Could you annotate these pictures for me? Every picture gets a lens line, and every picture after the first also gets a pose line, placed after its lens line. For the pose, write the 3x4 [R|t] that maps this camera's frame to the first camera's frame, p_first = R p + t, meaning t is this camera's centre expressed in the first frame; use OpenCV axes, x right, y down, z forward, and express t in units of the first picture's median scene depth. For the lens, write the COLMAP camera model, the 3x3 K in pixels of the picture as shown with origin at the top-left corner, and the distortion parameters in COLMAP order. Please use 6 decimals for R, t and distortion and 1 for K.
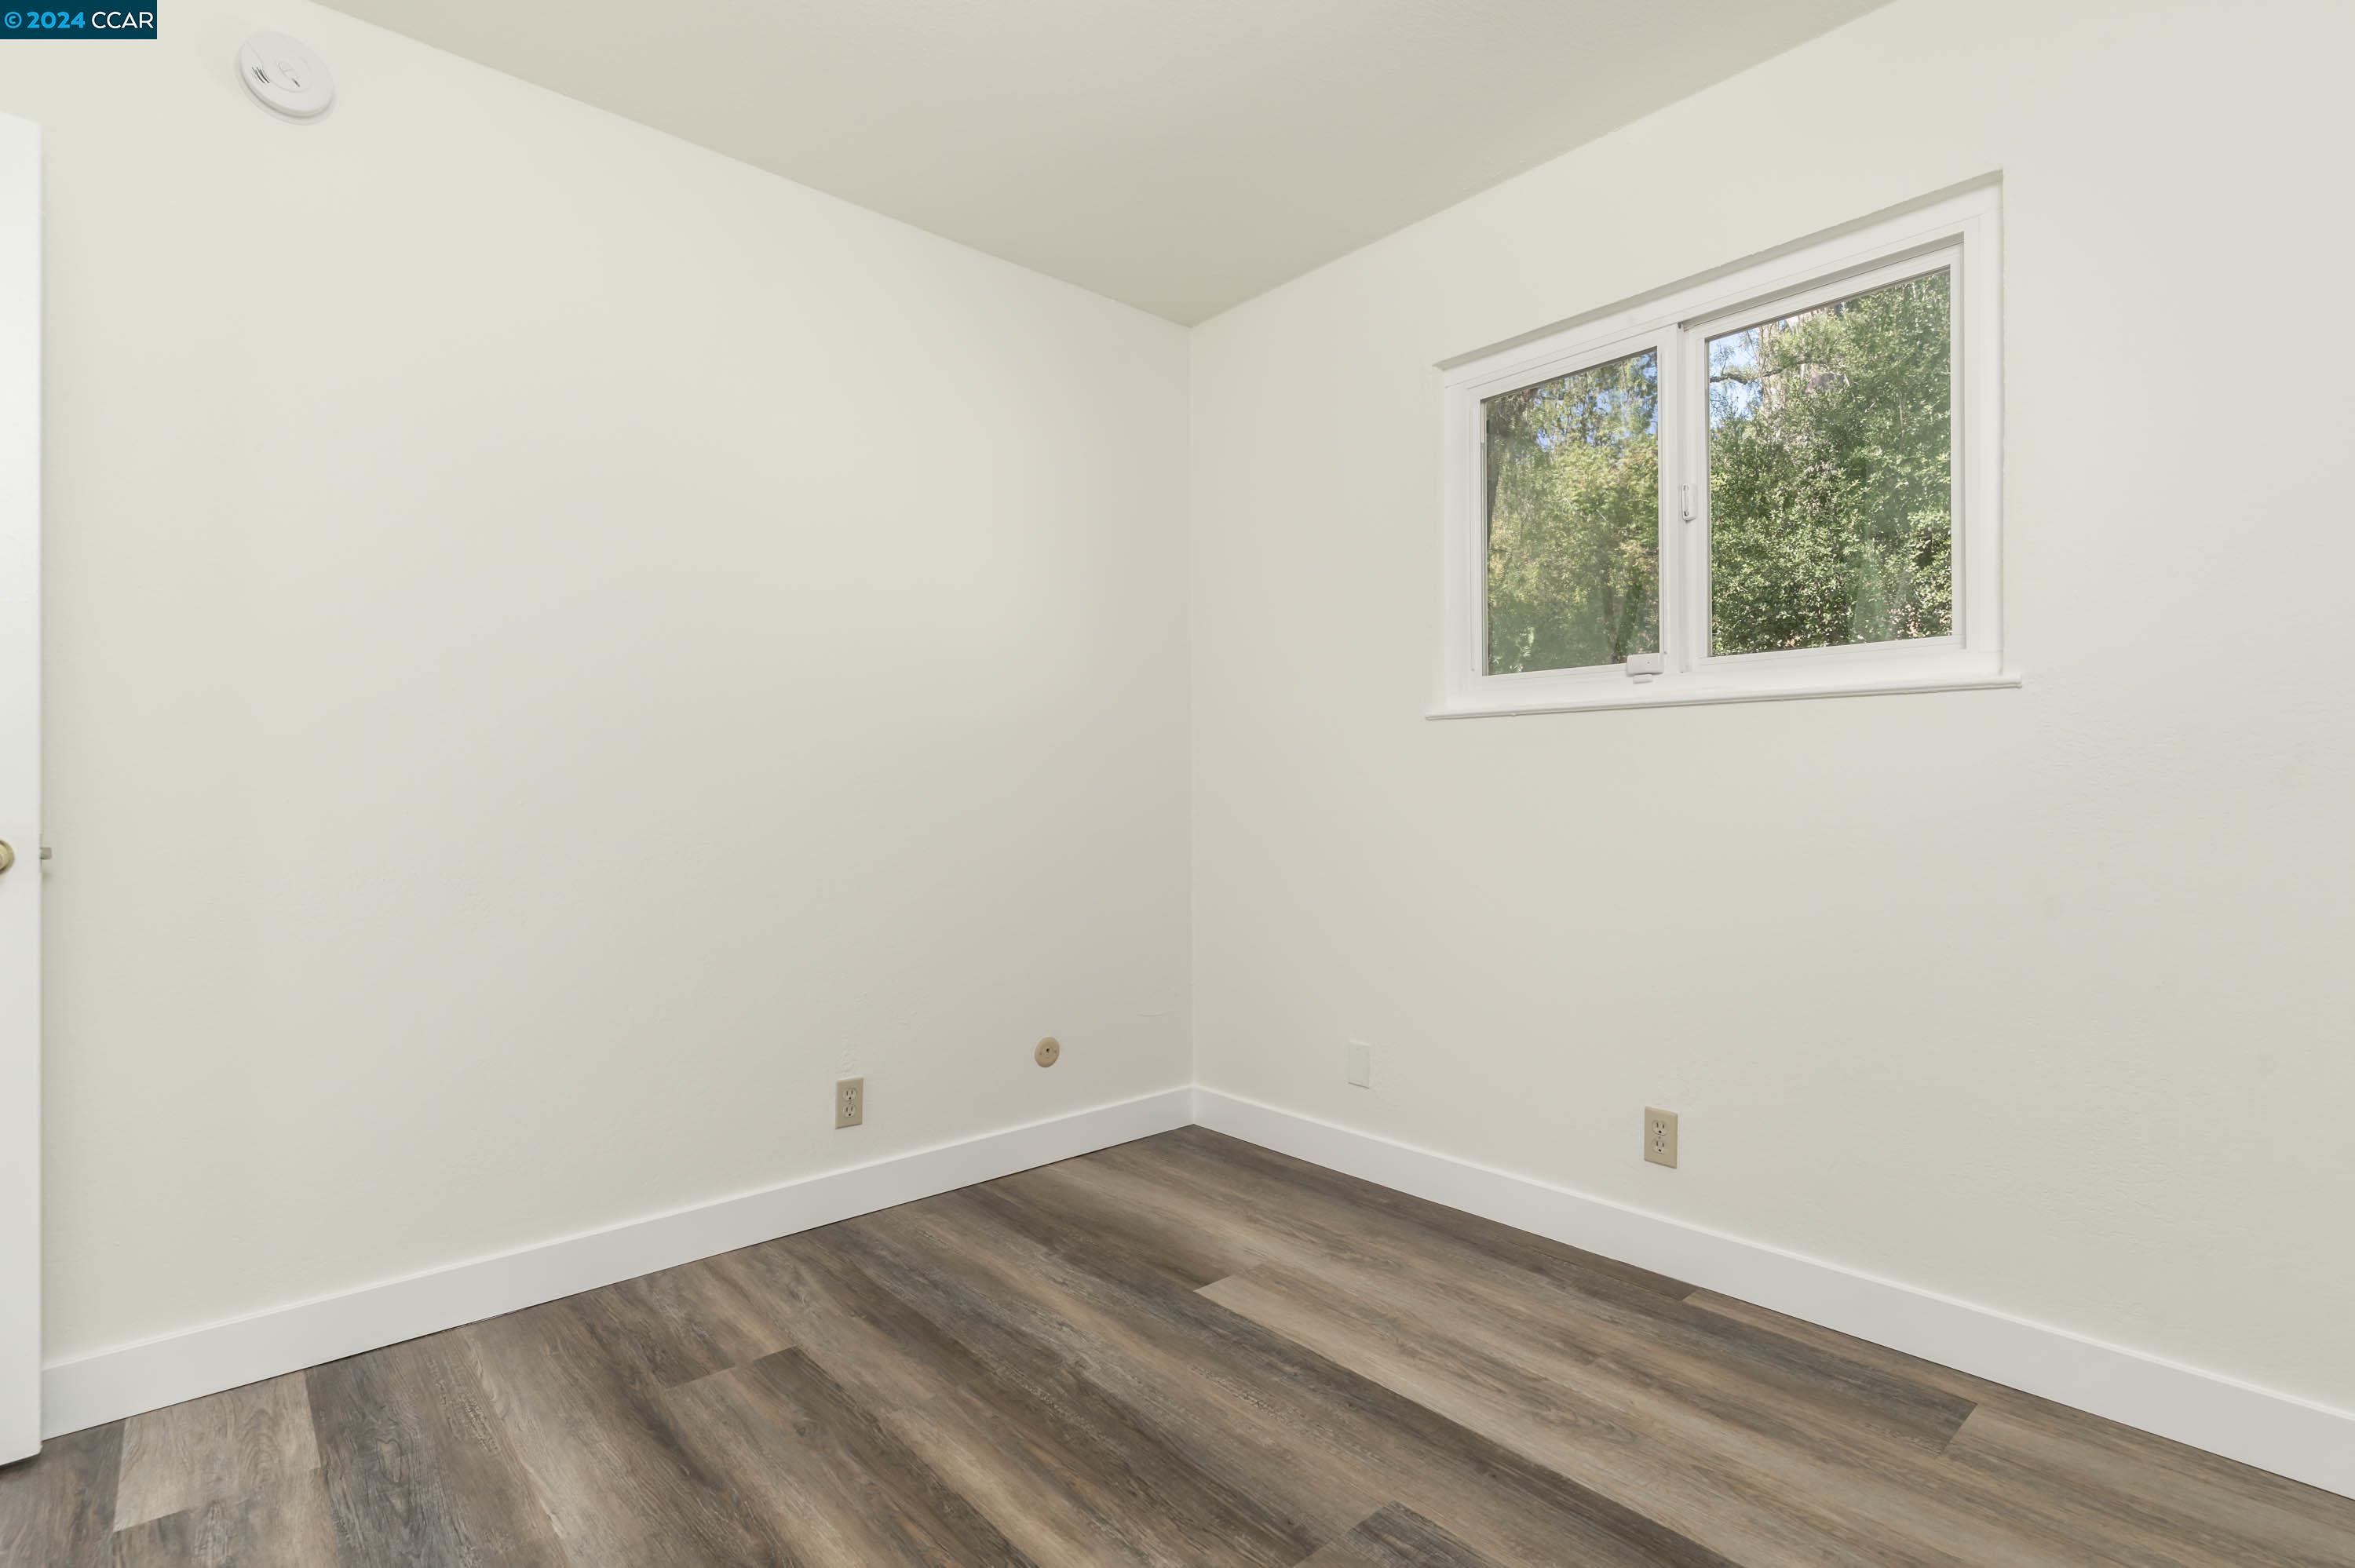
lens RADIAL K [[1140.9, 0, 1170.1], [0, 1140.9, 789.6], [0, 0, 1]] dist [-0.000943, -0.000077]
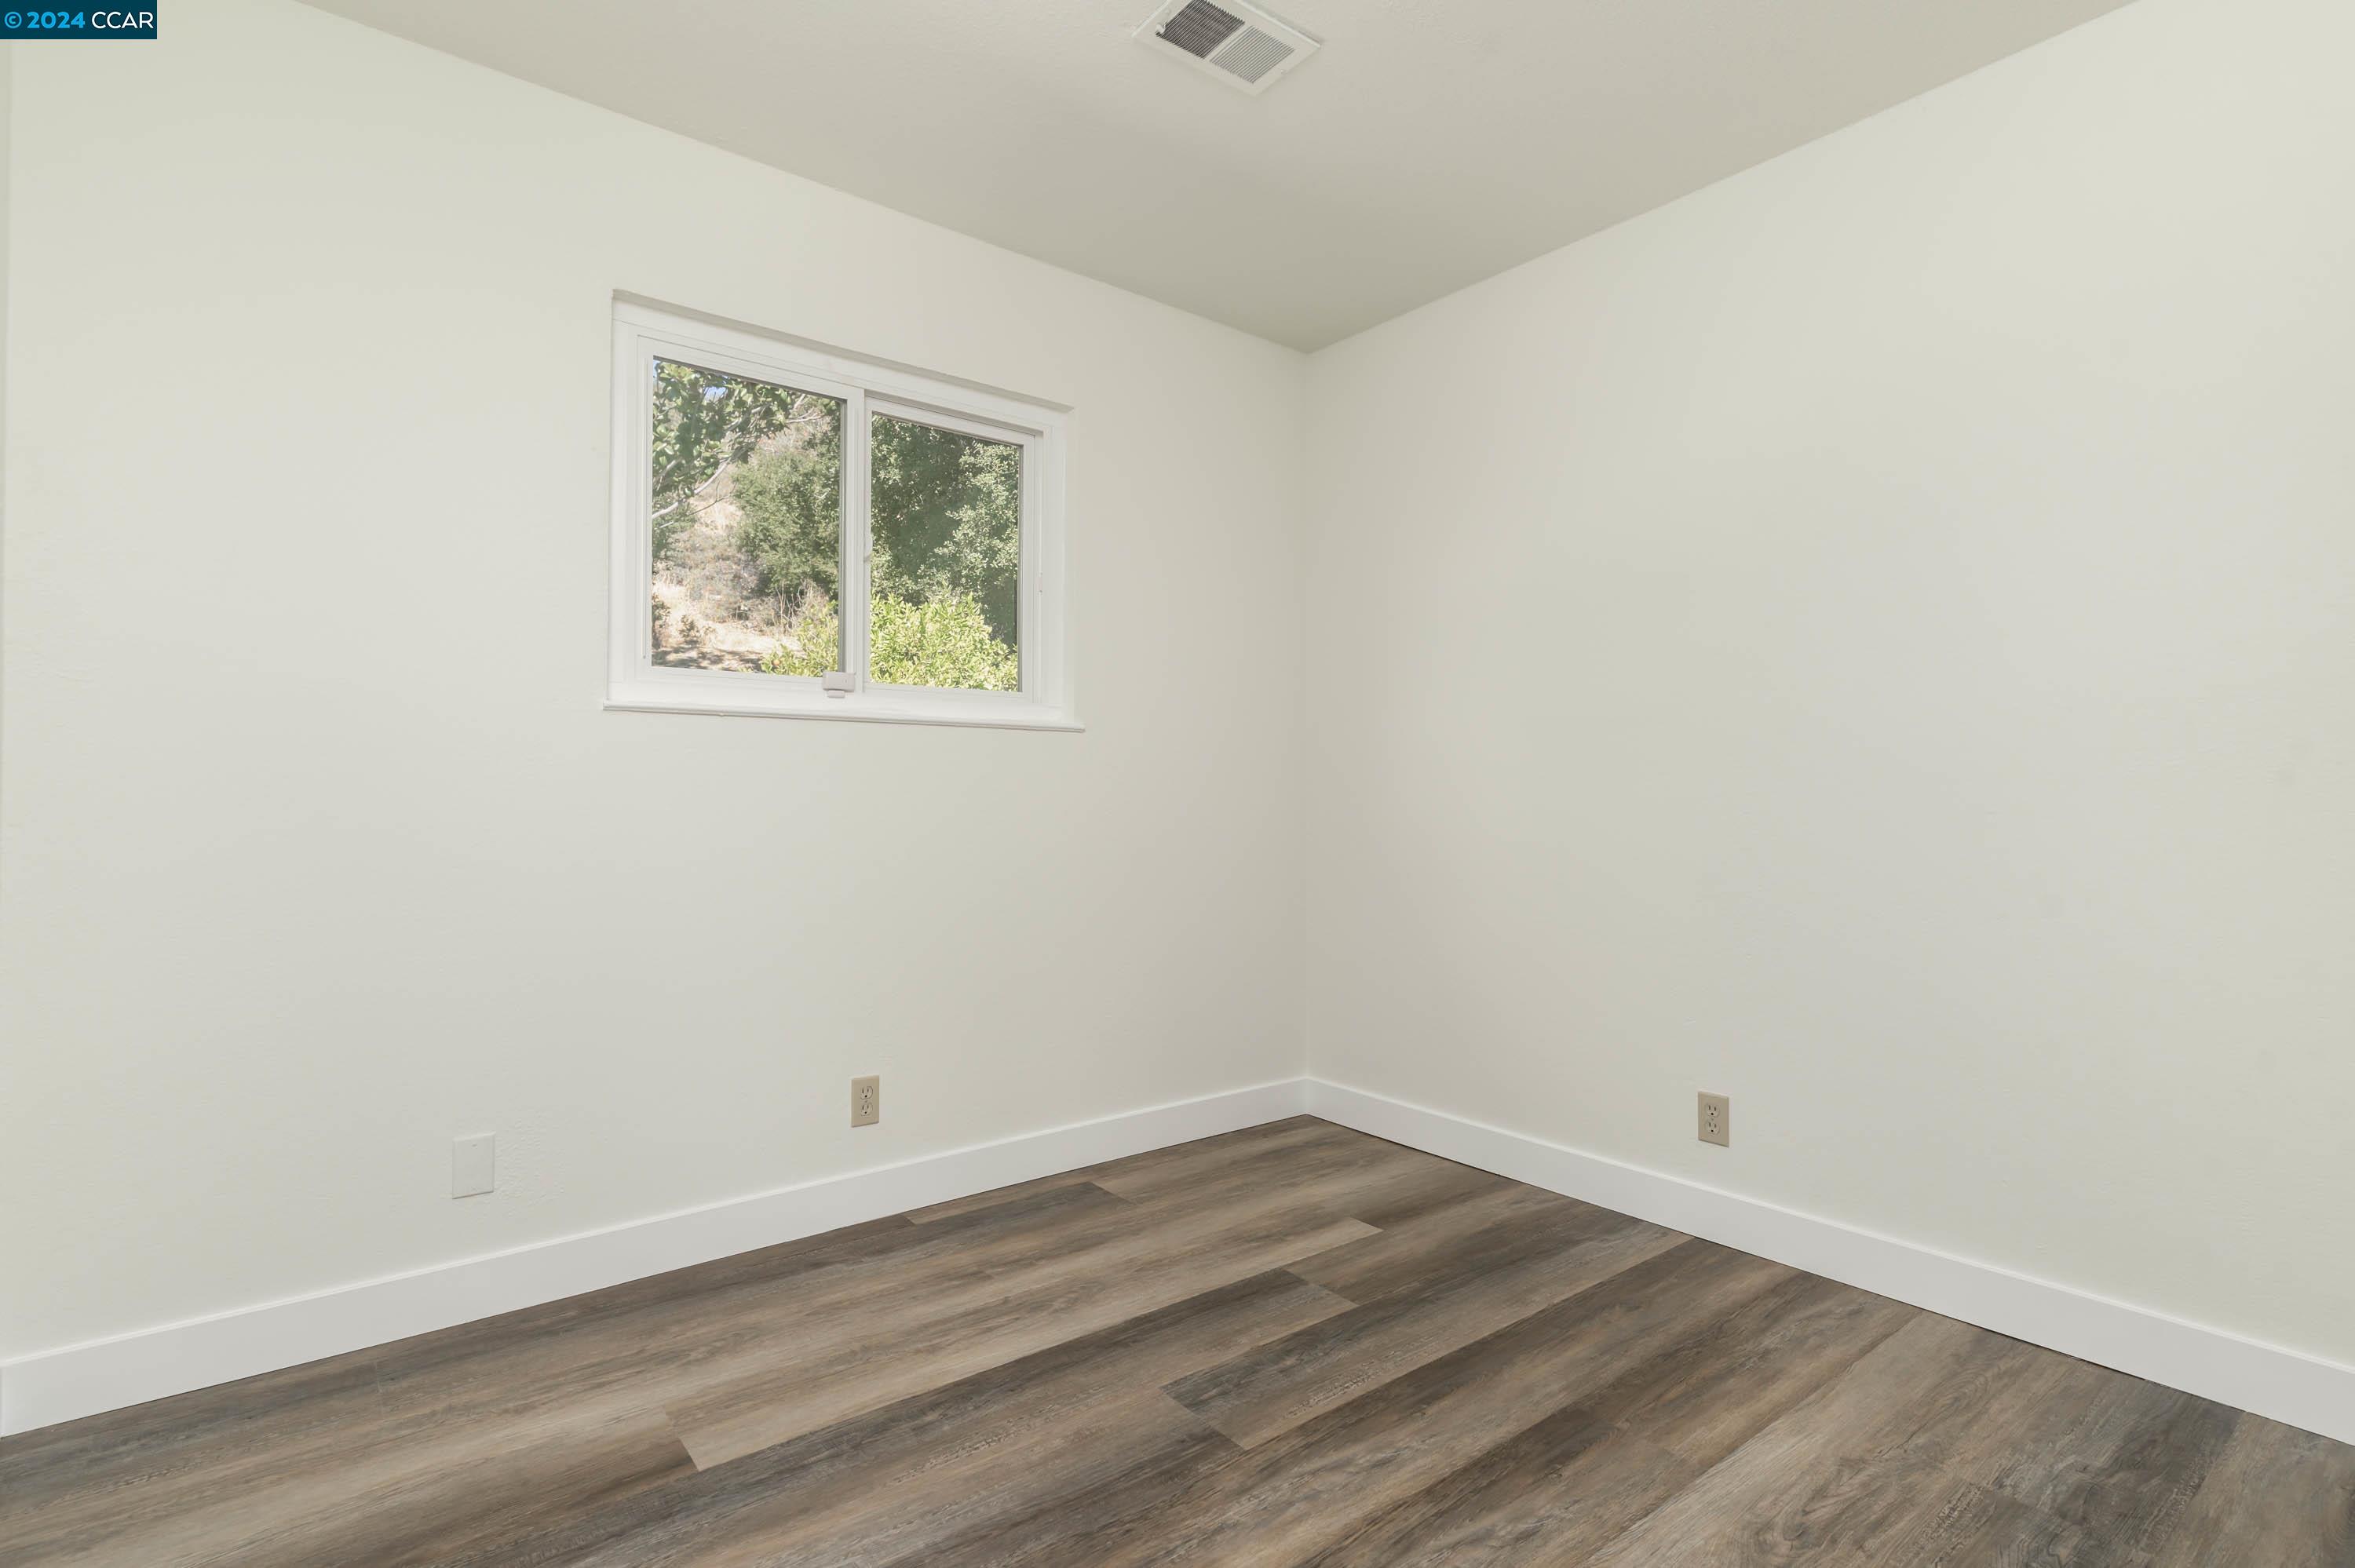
lens RADIAL K [[1140.9, 0, 1169.9], [0, 1140.9, 784.1], [0, 0, 1]] dist [-0.000943, -0.000077]
pose [[0.036319, 0.013060, 0.999255, -0.771453], [-0.000731, 0.999915, -0.013042, 0.004478], [-0.999340, -0.000257, 0.036326, 0.724436]]
